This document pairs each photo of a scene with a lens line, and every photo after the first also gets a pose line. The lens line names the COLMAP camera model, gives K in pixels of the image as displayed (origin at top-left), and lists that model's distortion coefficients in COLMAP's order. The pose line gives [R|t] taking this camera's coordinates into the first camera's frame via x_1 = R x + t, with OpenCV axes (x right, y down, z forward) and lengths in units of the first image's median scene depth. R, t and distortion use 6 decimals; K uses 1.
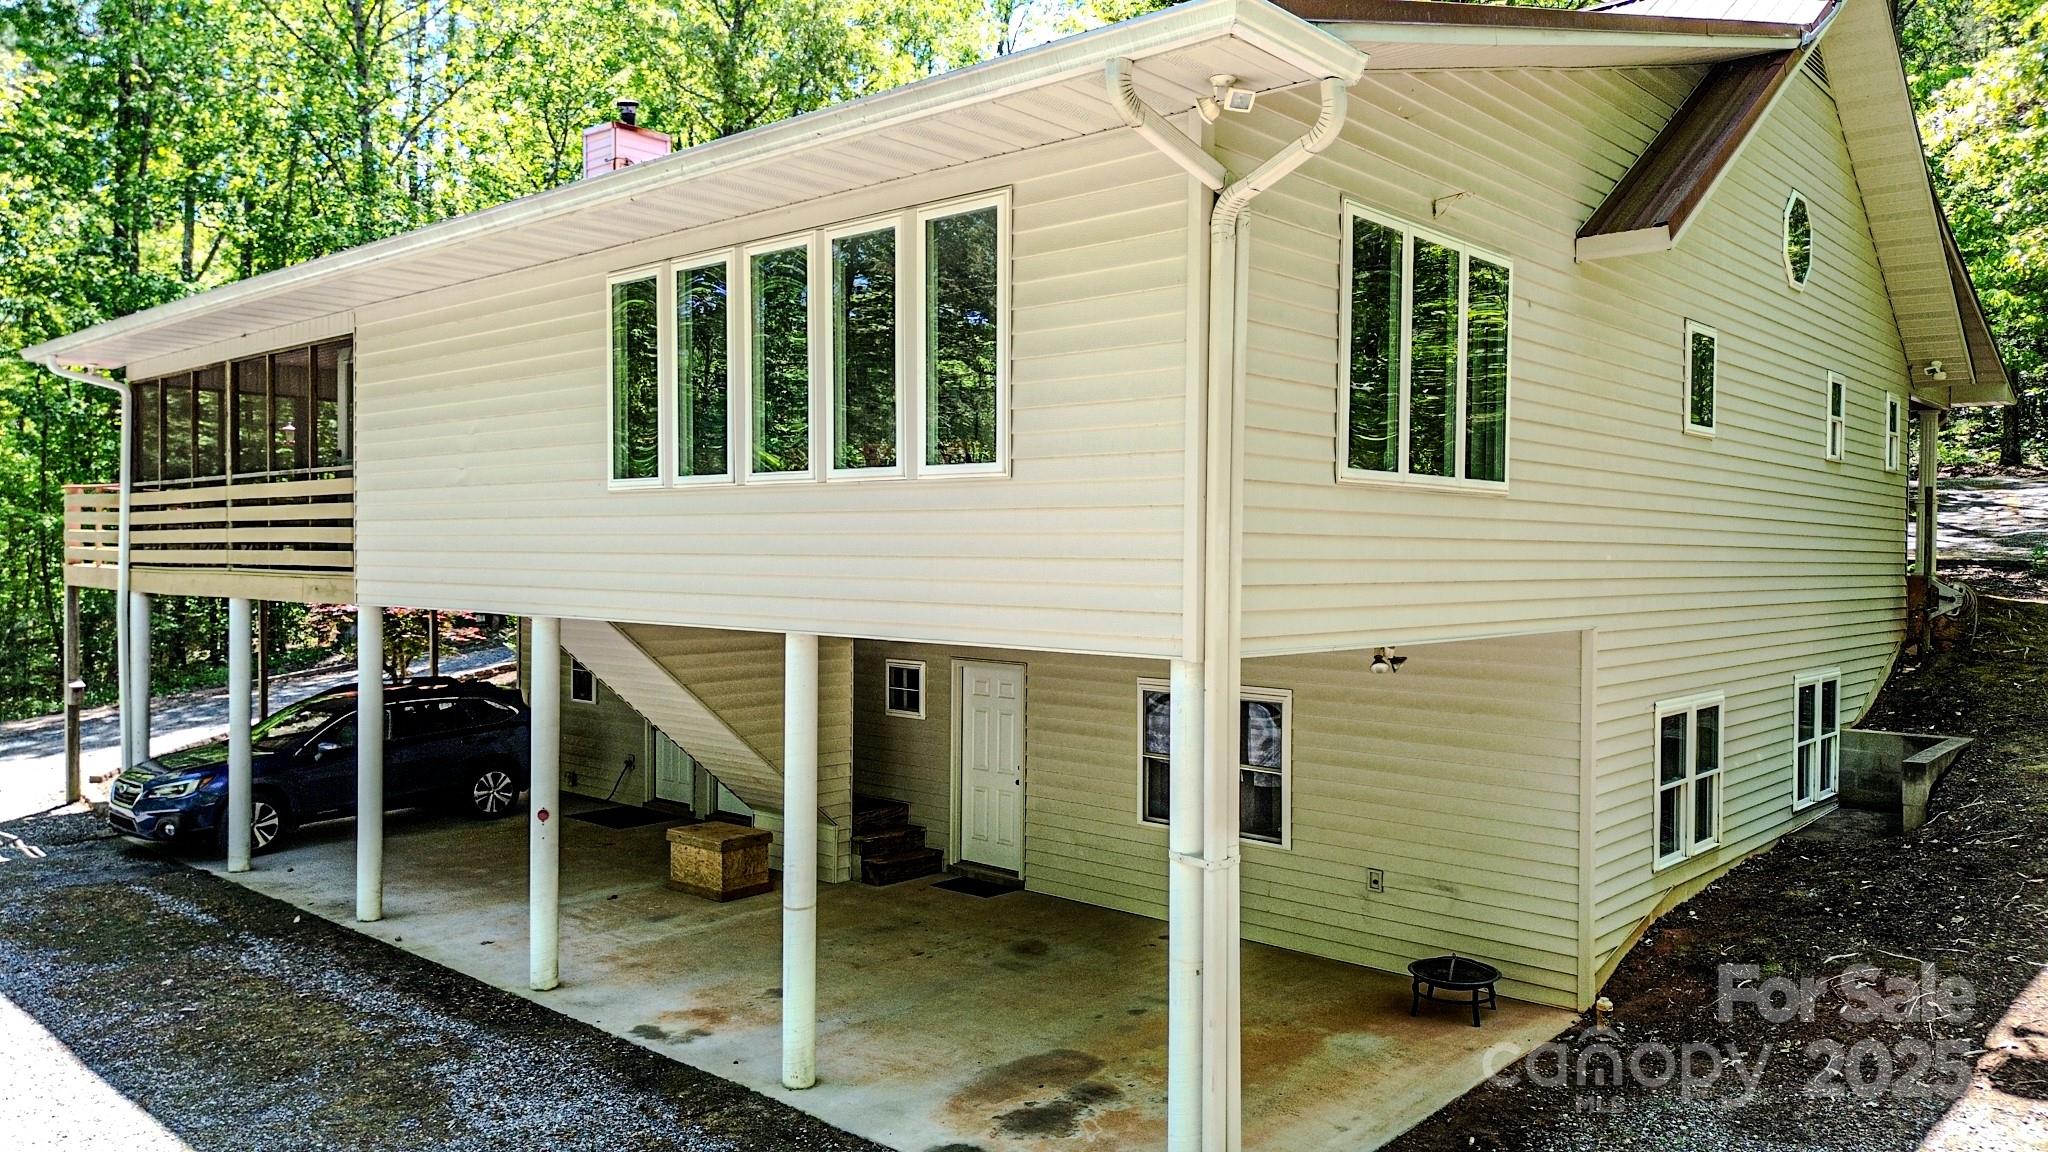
lens RADIAL K [[1480.4, 0, 1006.4], [0, 1480.4, 578.3], [0, 0, 1]] dist [0.039686, -0.026767]
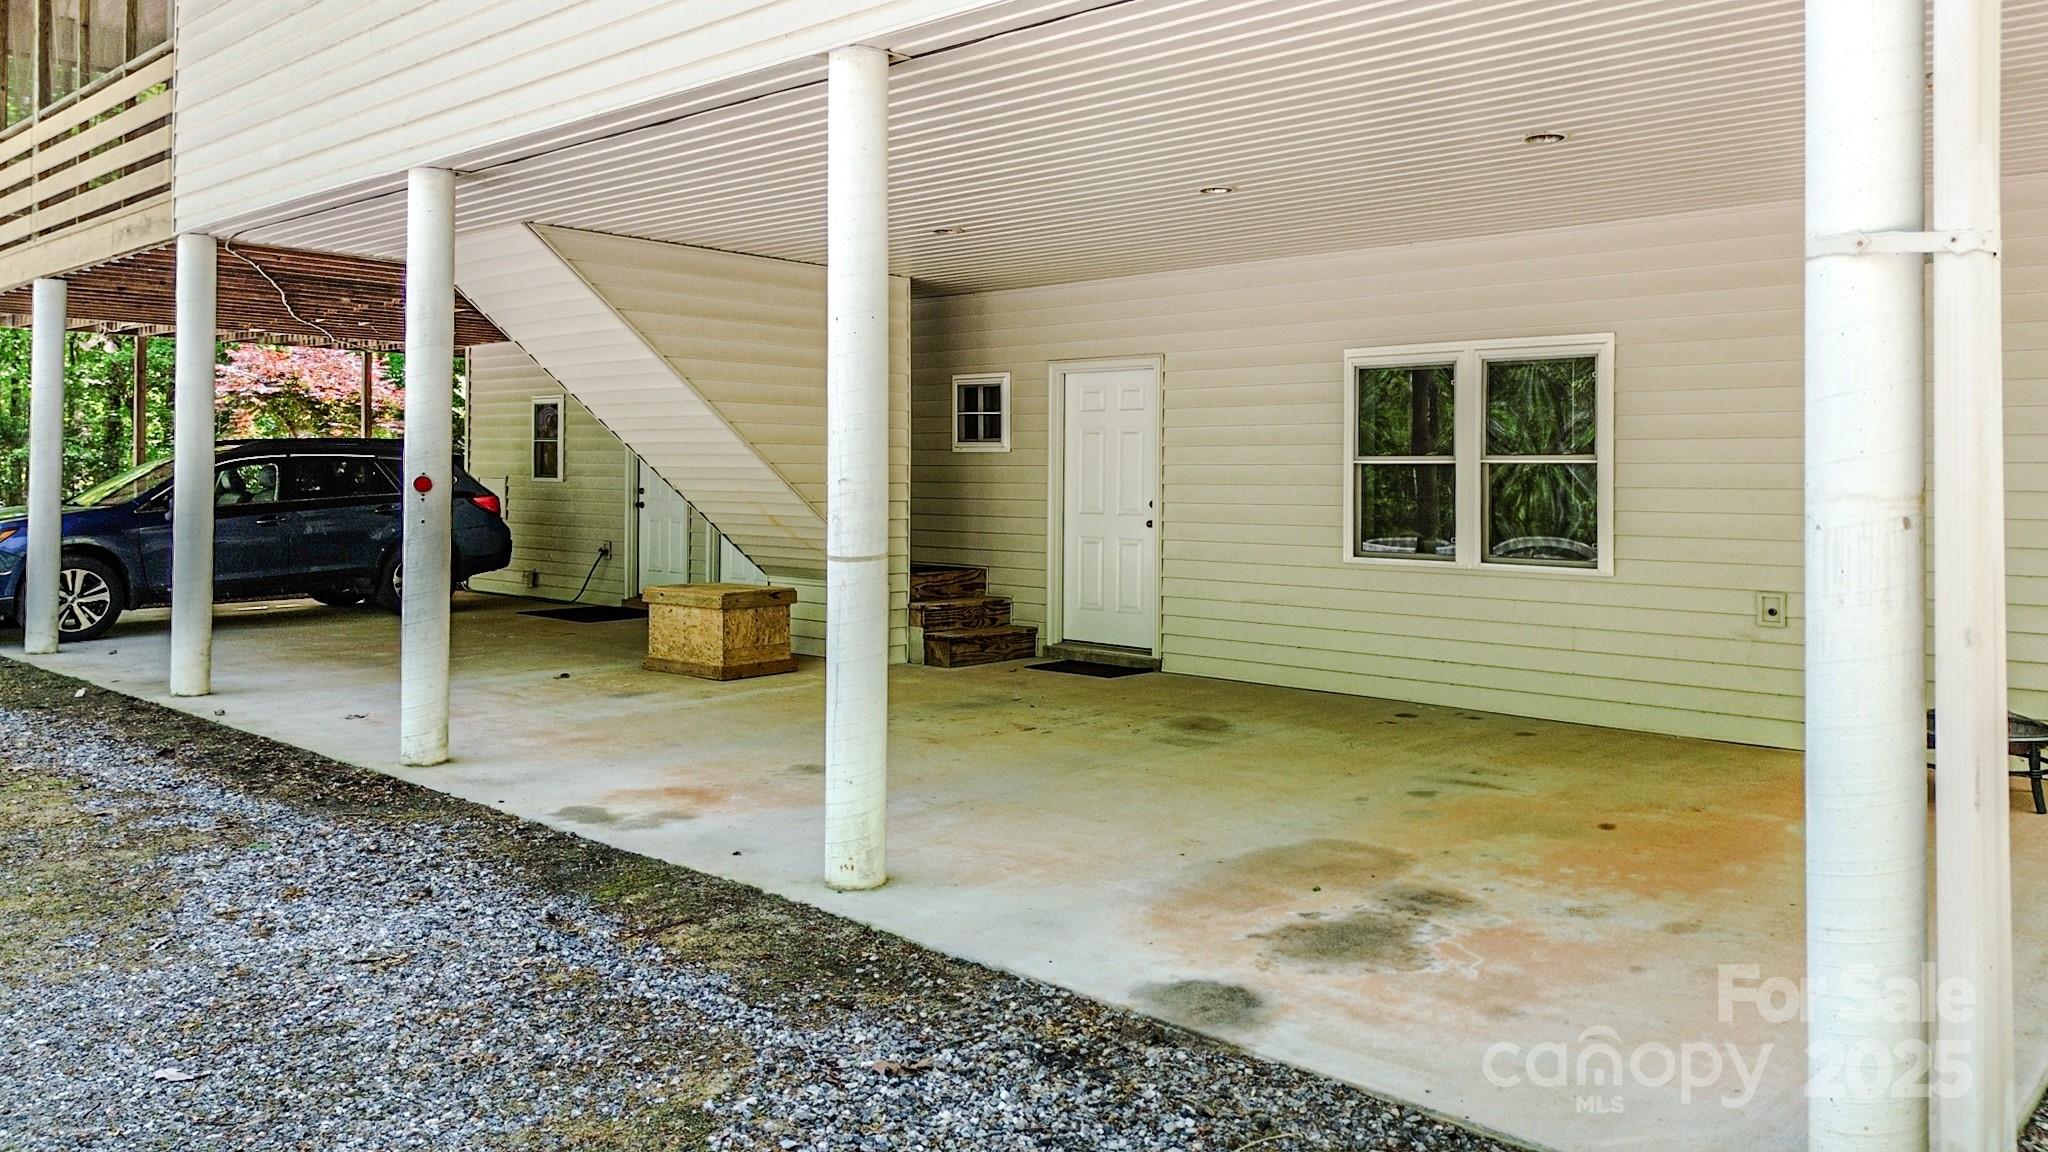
lens RADIAL K [[1480.4, 0, 1041.1], [0, 1480.4, 568.6], [0, 0, 1]] dist [0.039686, -0.026767]
pose [[0.999860, 0.009747, 0.013572, -0.067636], [-0.010240, 0.999274, 0.036702, 0.172500], [-0.013205, -0.036836, 0.999234, 0.394715]]
